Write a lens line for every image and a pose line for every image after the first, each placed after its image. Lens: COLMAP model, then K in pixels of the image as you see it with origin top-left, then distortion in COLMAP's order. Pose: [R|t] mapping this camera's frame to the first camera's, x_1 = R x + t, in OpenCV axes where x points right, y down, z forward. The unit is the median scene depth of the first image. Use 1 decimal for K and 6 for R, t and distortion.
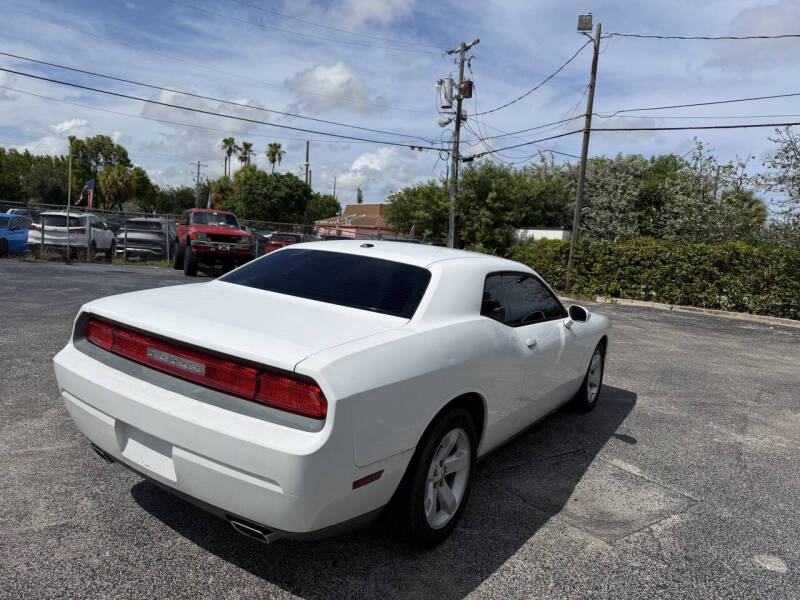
lens RADIAL K [[557.3, 0, 402.3], [0, 557.3, 311.3], [0, 0, 1]] dist [0.056701, -0.091910]
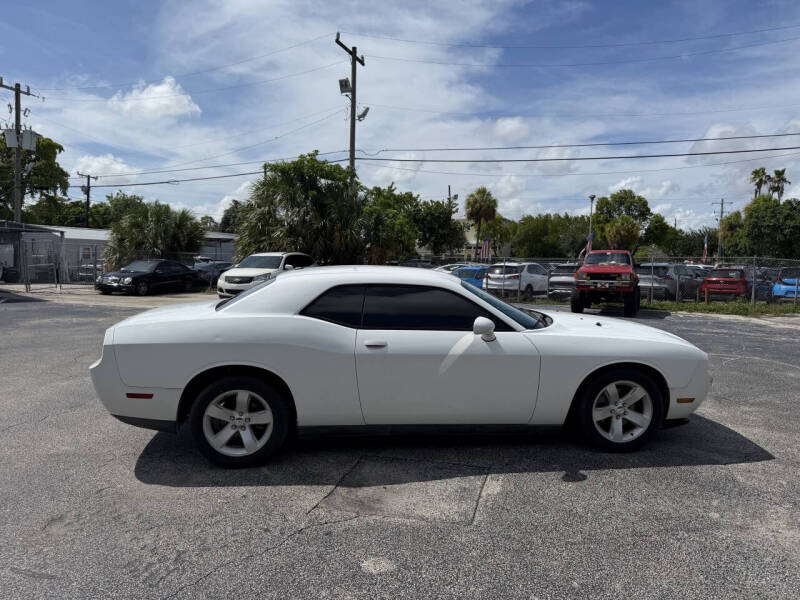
lens RADIAL K [[558.0, 0, 400.0], [0, 558.0, 300.0], [0, 0, 1]] dist [0.064501, -0.086328]
pose [[0.630002, -0.017215, -0.776403, 0.881321], [-0.061048, 0.995563, -0.071610, 0.035488], [0.774191, 0.092512, 0.626155, 0.227801]]
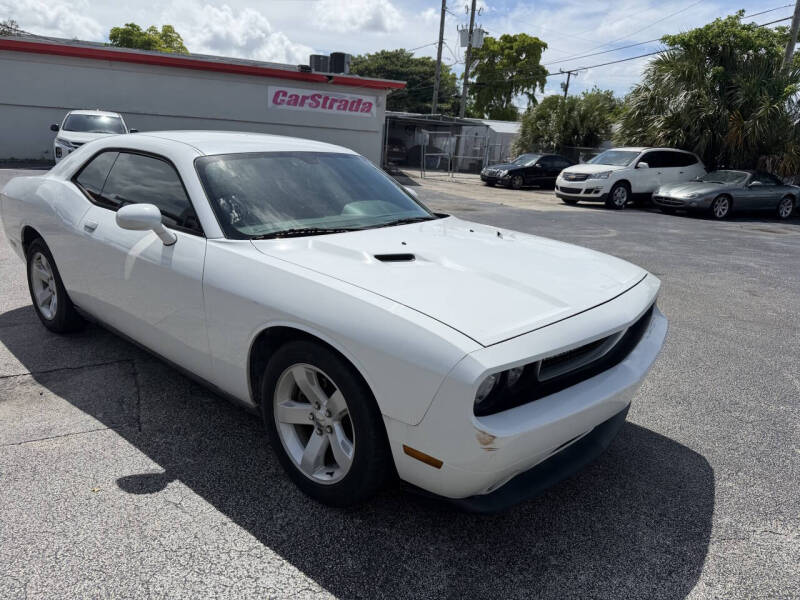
lens RADIAL K [[575.1, 0, 387.2], [0, 575.1, 299.0], [0, 0, 1]] dist [-0.036657, -0.001344]
pose [[-0.153053, 0.171548, -0.973214, 0.824164], [-0.184769, 0.962483, 0.198714, -0.078598], [0.970791, 0.210233, -0.115614, 1.214105]]
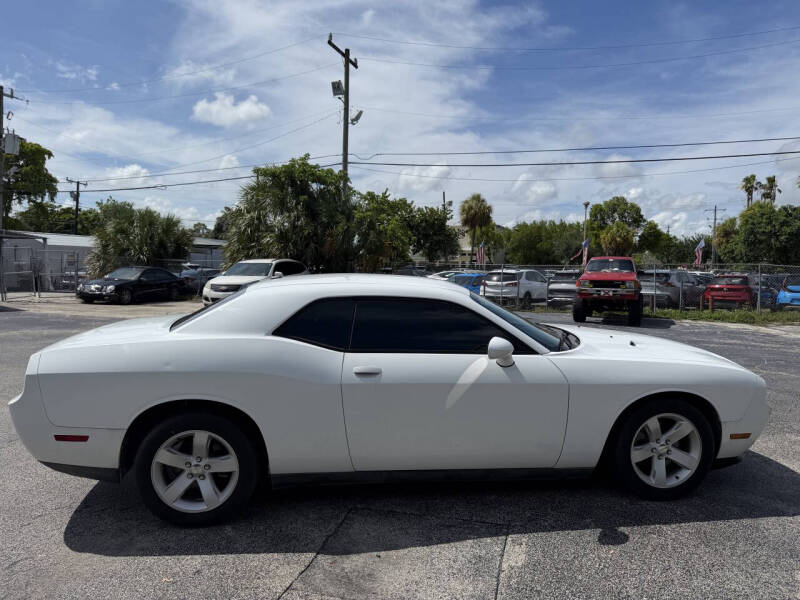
lens RADIAL K [[558.0, 0, 400.0], [0, 558.0, 300.0], [0, 0, 1]] dist [0.064501, -0.086328]
pose [[0.638190, -0.027540, -0.769386, 0.751560], [-0.058654, 0.994716, -0.084258, 0.011164], [0.767641, 0.098900, 0.633203, 0.326394]]
